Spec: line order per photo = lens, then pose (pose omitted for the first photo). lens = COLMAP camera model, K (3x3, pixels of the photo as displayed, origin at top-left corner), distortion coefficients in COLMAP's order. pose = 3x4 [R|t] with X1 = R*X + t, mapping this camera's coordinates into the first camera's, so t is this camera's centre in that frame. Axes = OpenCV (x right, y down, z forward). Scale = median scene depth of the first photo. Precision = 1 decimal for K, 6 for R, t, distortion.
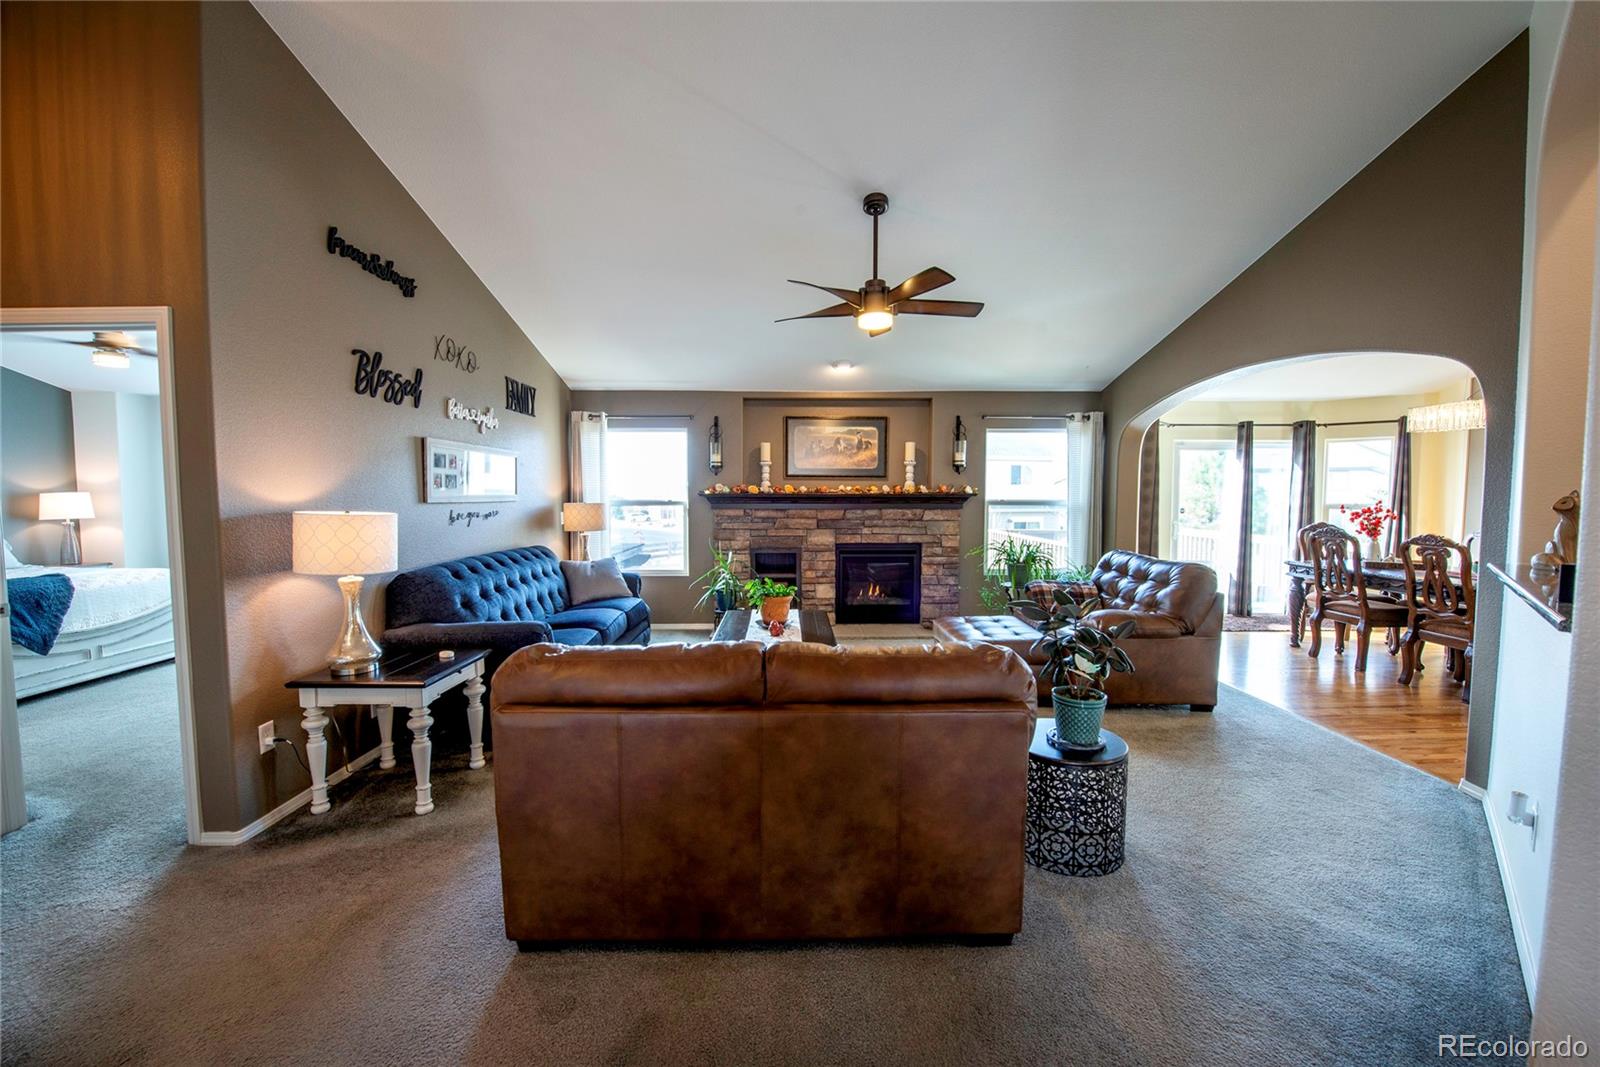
lens RADIAL K [[635.3, 0, 802.0], [0, 635.3, 530.9], [0, 0, 1]] dist [-0.009794, -0.000220]
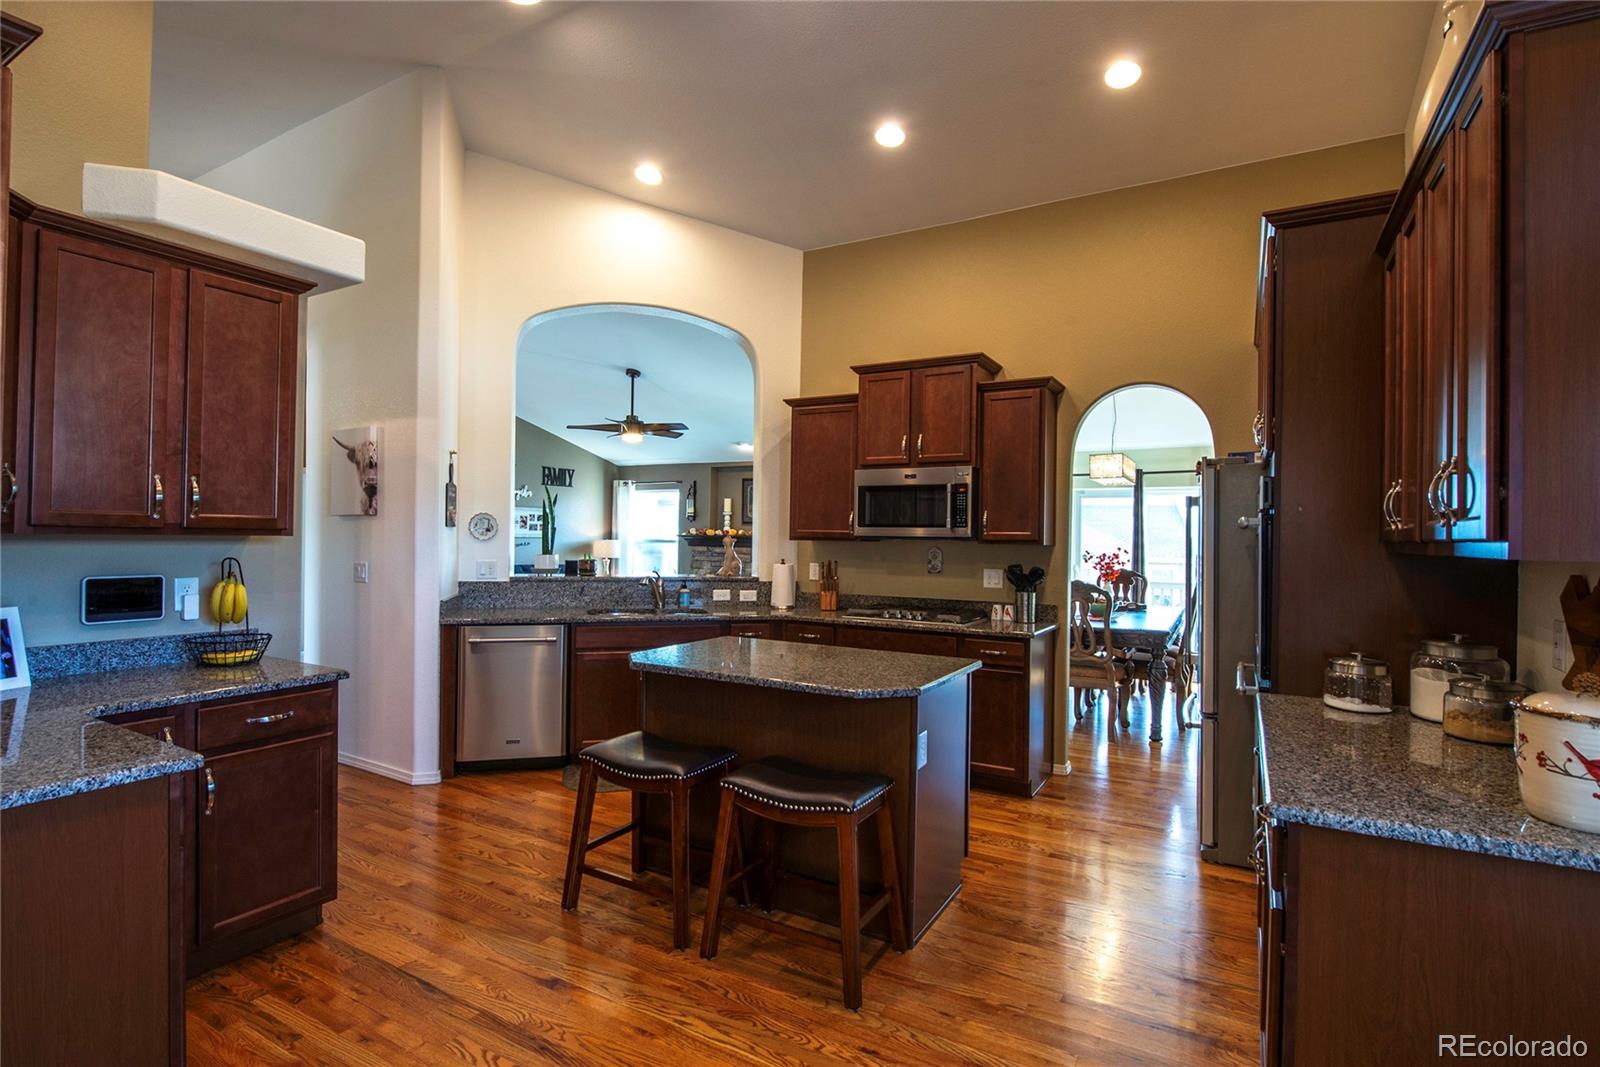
lens RADIAL K [[735.7, 0, 796.5], [0, 735.7, 538.0], [0, 0, 1]] dist [0.011402, -0.001459]
pose [[0.855965, 0.017396, -0.516741, 0.915573], [-0.046149, 0.998015, -0.042847, 0.007183], [0.514970, 0.060522, 0.855069, -0.285075]]
